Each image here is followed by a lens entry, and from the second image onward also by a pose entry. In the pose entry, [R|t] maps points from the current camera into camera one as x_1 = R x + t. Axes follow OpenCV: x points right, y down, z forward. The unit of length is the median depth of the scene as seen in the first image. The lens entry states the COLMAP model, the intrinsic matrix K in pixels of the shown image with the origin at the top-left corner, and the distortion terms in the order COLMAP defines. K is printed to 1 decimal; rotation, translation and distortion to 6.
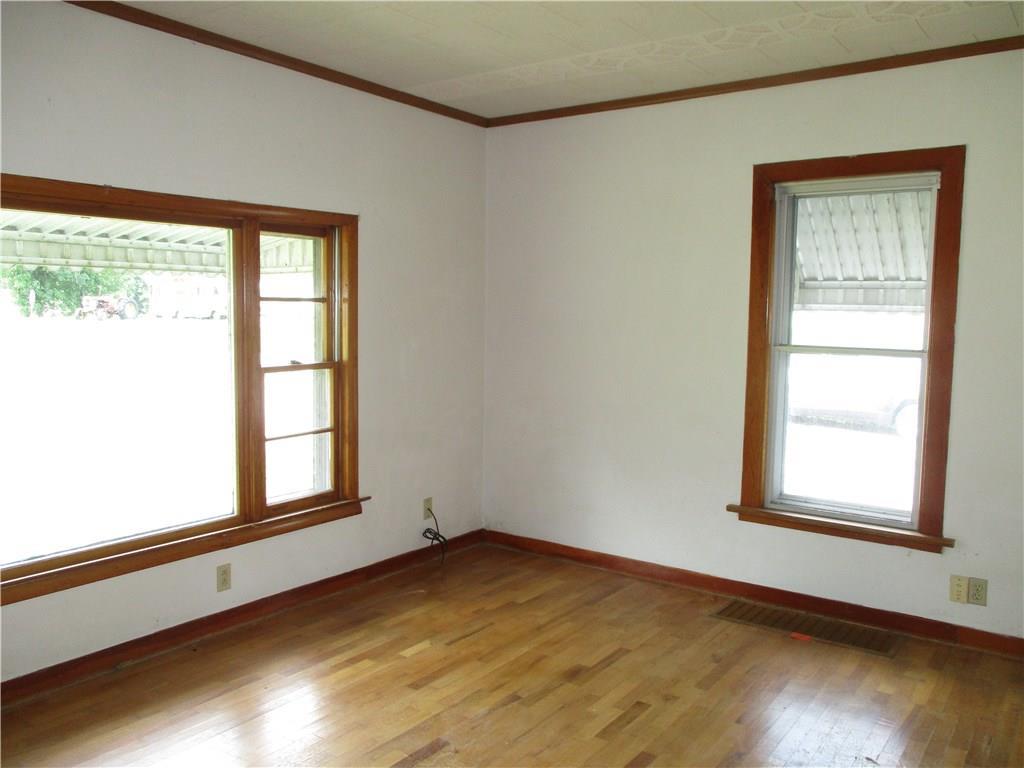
lens RADIAL K [[786.4, 0, 512.0], [0, 786.4, 384.0], [0, 0, 1]] dist [-0.051893, -0.001562]
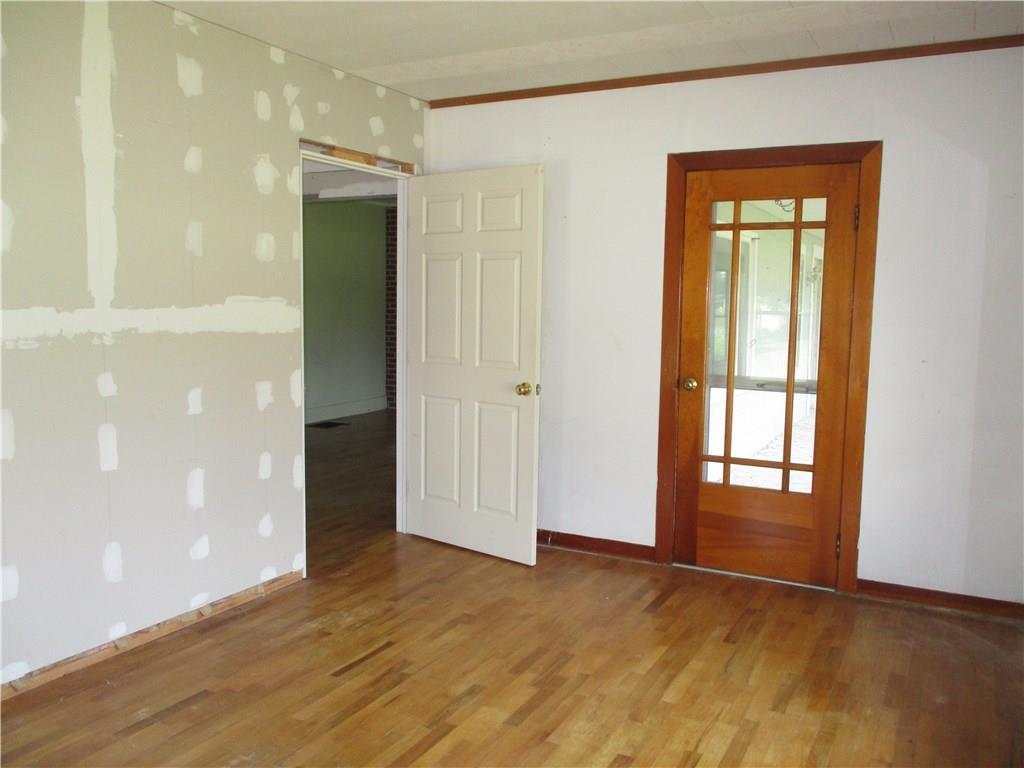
lens RADIAL K [[786.4, 0, 512.0], [0, 786.4, 384.0], [0, 0, 1]] dist [-0.051893, -0.001562]
pose [[0.985134, -0.019511, 0.170677, -0.565559], [0.018490, 0.999800, 0.007570, -0.021724], [-0.170790, -0.004301, 0.985298, 0.339928]]
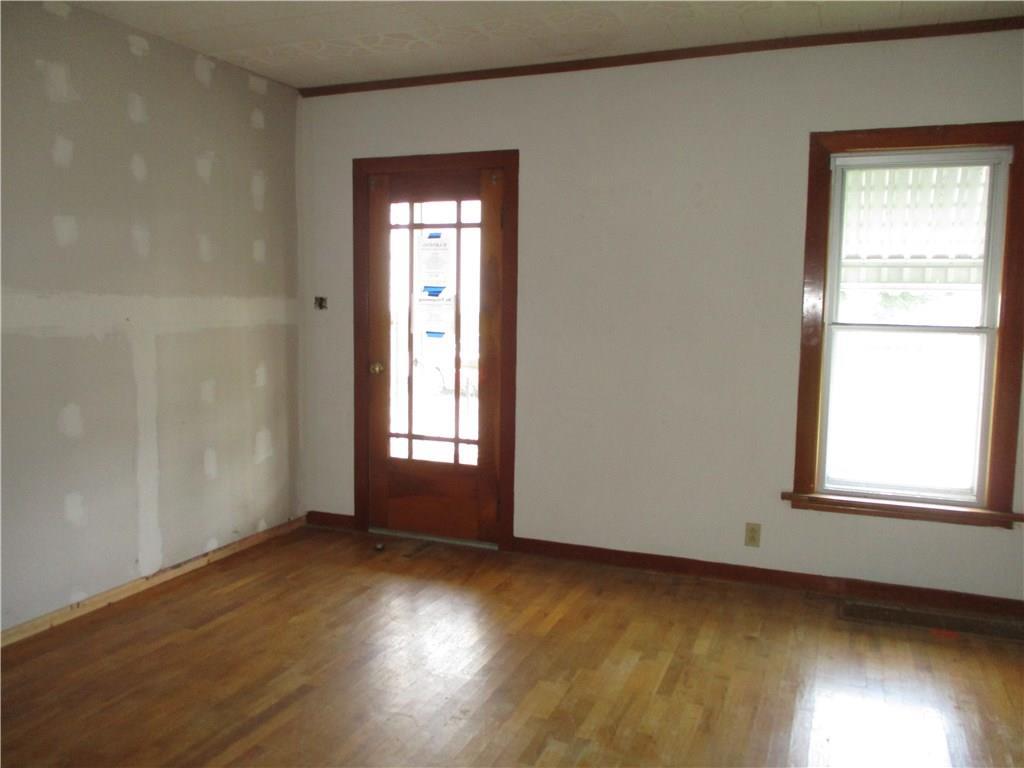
lens RADIAL K [[789.8, 0, 512.8], [0, 789.8, 412.6], [0, 0, 1]] dist [-0.042395, 0.000183]
pose [[0.967580, -0.041086, 0.249201, -0.277354], [0.027725, 0.997995, 0.056890, -0.007281], [-0.251039, -0.048137, 0.966779, 0.160450]]
